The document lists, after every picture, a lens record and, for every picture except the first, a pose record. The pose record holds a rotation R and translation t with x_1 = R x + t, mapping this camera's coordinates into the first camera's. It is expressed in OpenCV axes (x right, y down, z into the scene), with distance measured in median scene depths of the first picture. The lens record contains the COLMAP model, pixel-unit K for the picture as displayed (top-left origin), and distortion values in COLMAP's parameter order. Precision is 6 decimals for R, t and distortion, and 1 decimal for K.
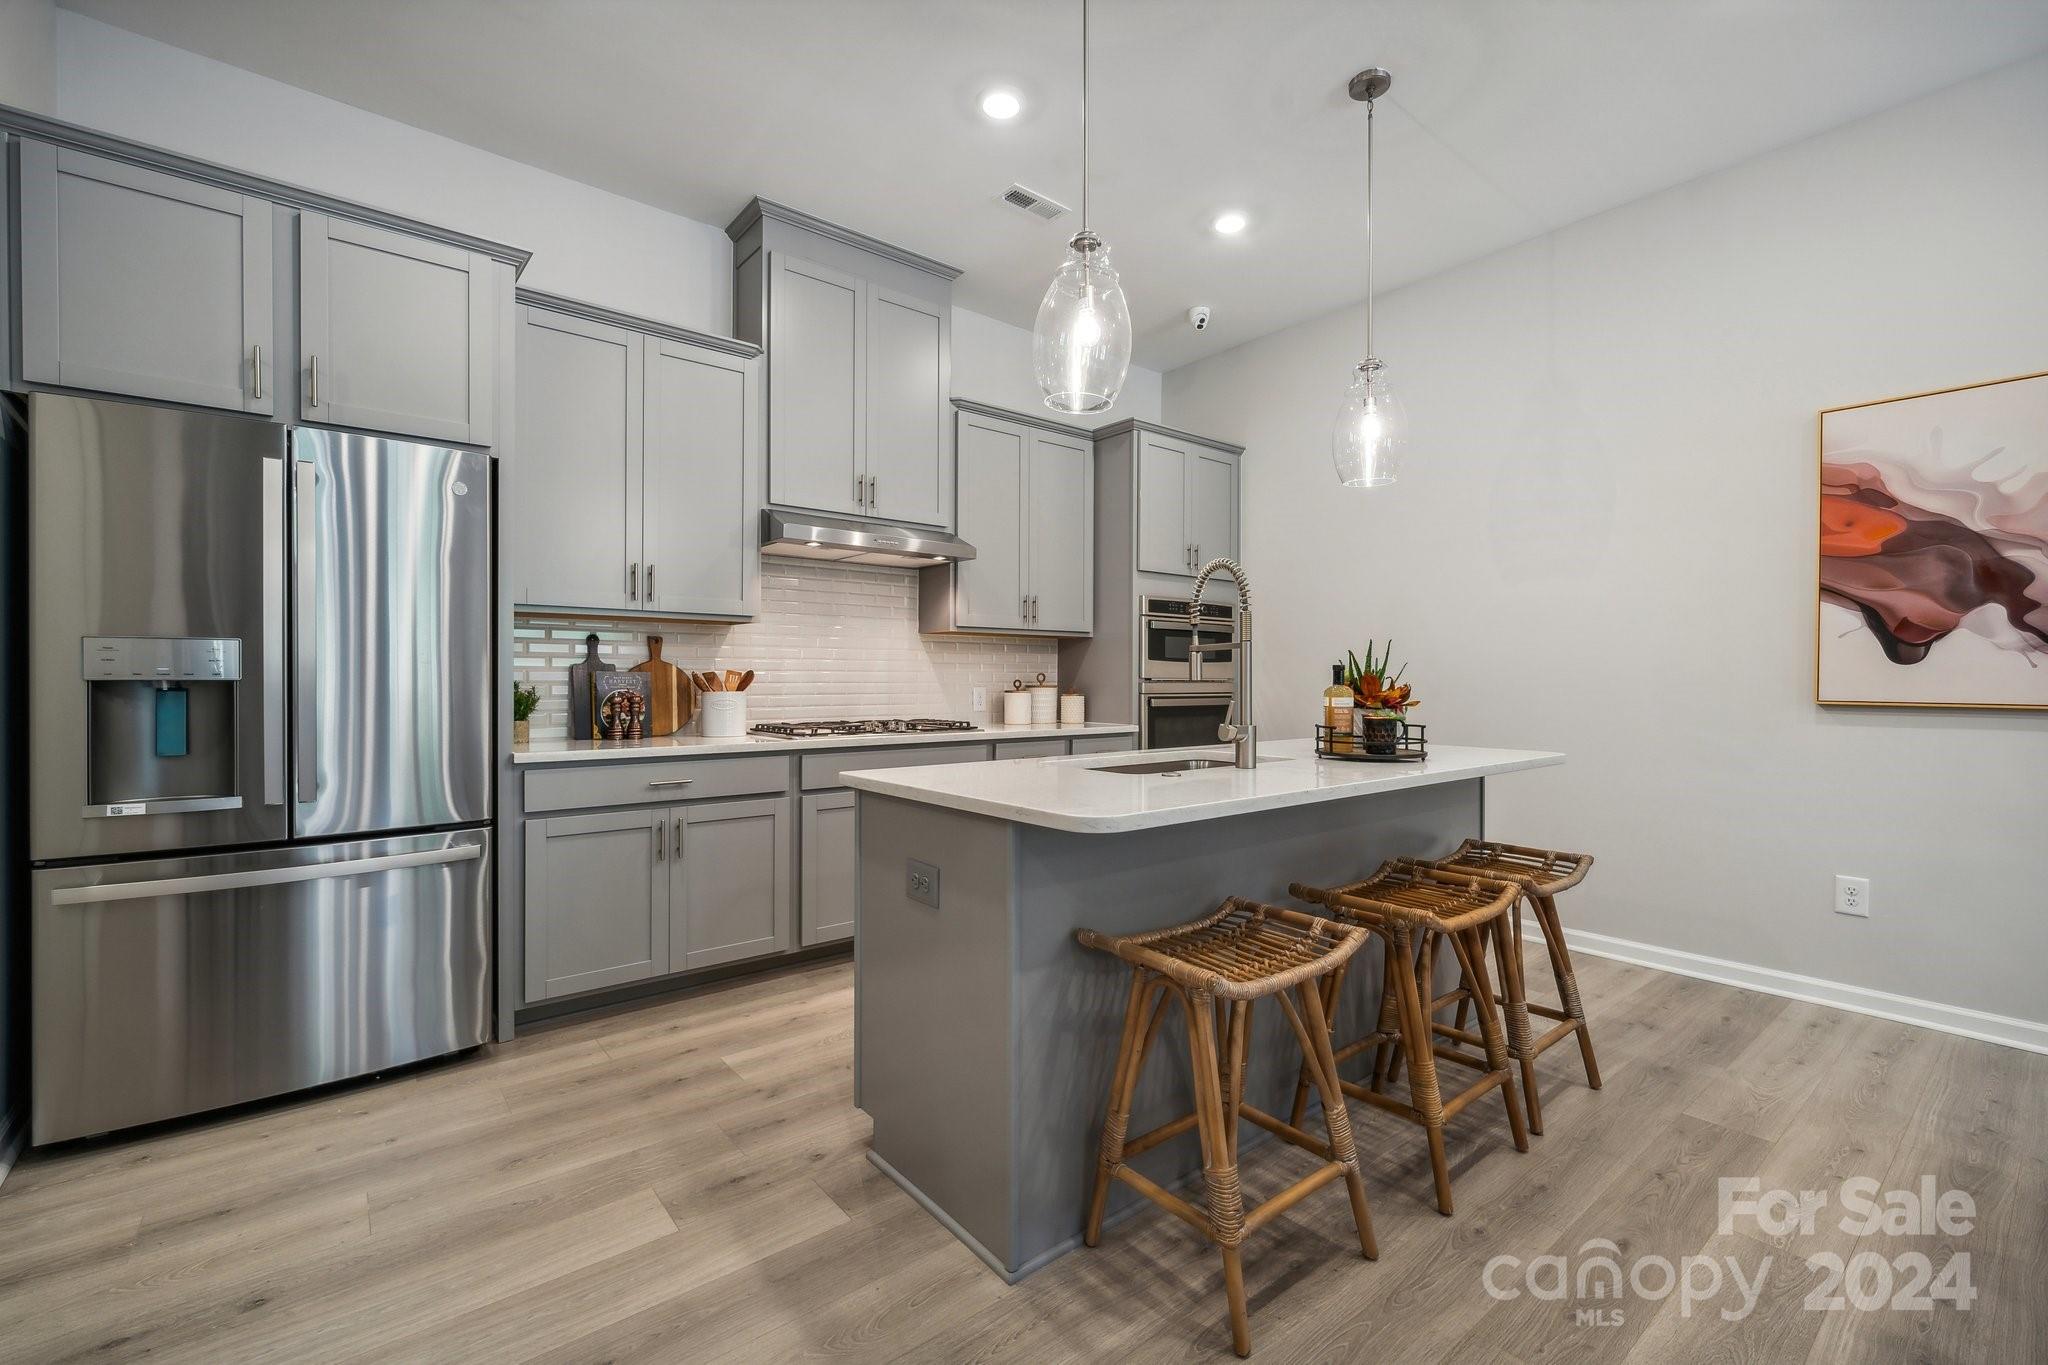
lens RADIAL K [[855.0, 0, 1021.0], [0, 855.0, 683.1], [0, 0, 1]] dist [0.002964, -0.000296]
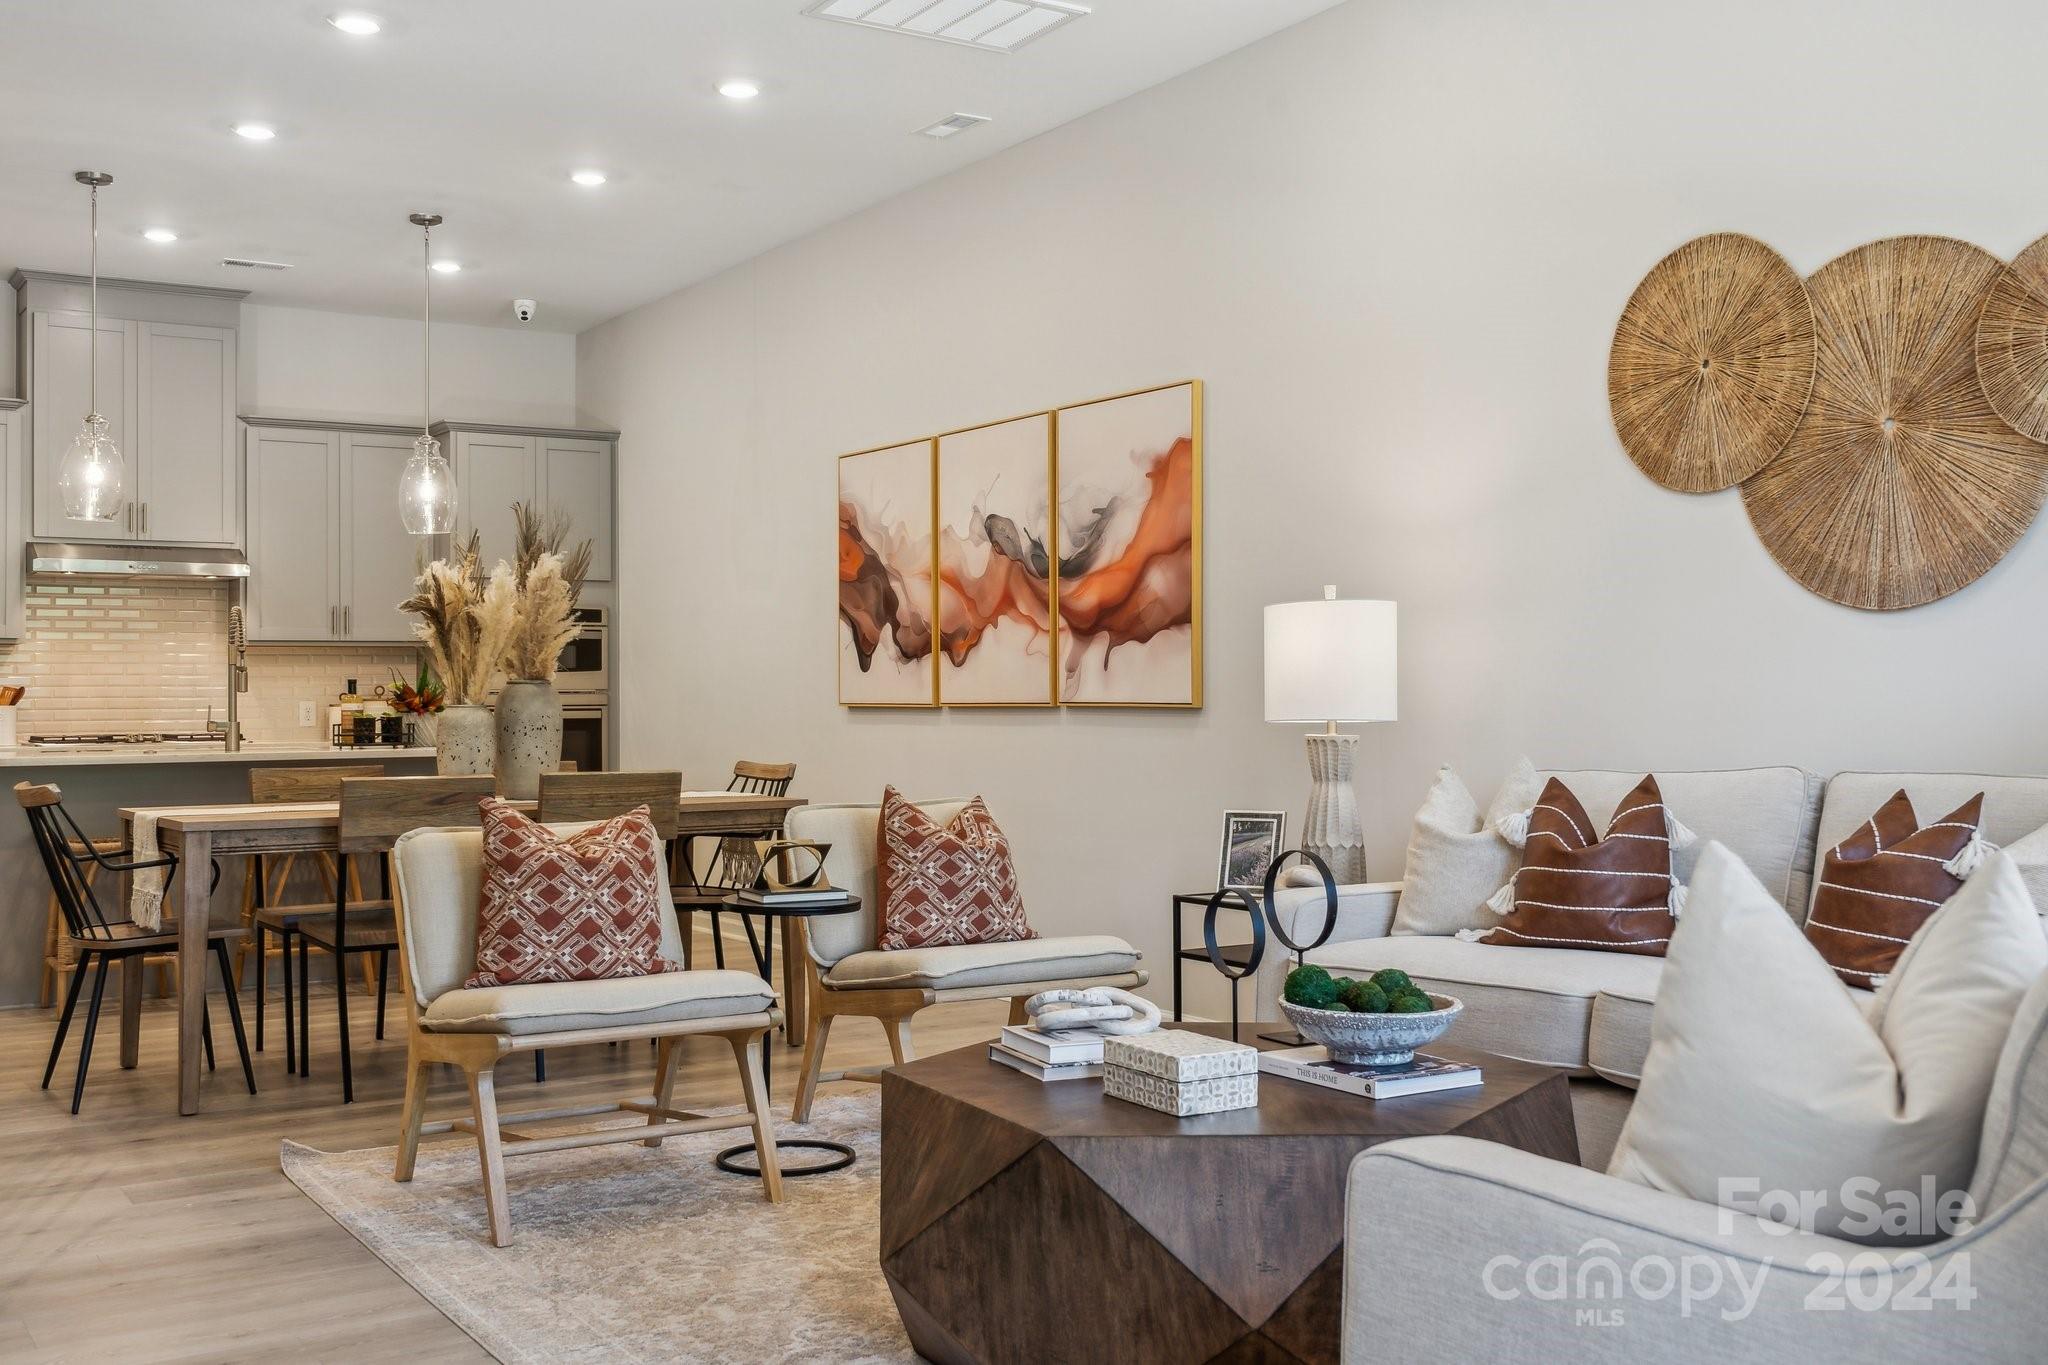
lens RADIAL K [[1980.5, 0, 1027.1], [0, 1980.5, 673.4], [0, 0, 1]] dist [-0.017352, 0.000000]
pose [[0.995306, -0.010175, -0.096237, 1.320987], [0.008372, 0.999782, -0.019122, 0.030538], [0.096411, 0.018227, 0.995175, -1.521997]]
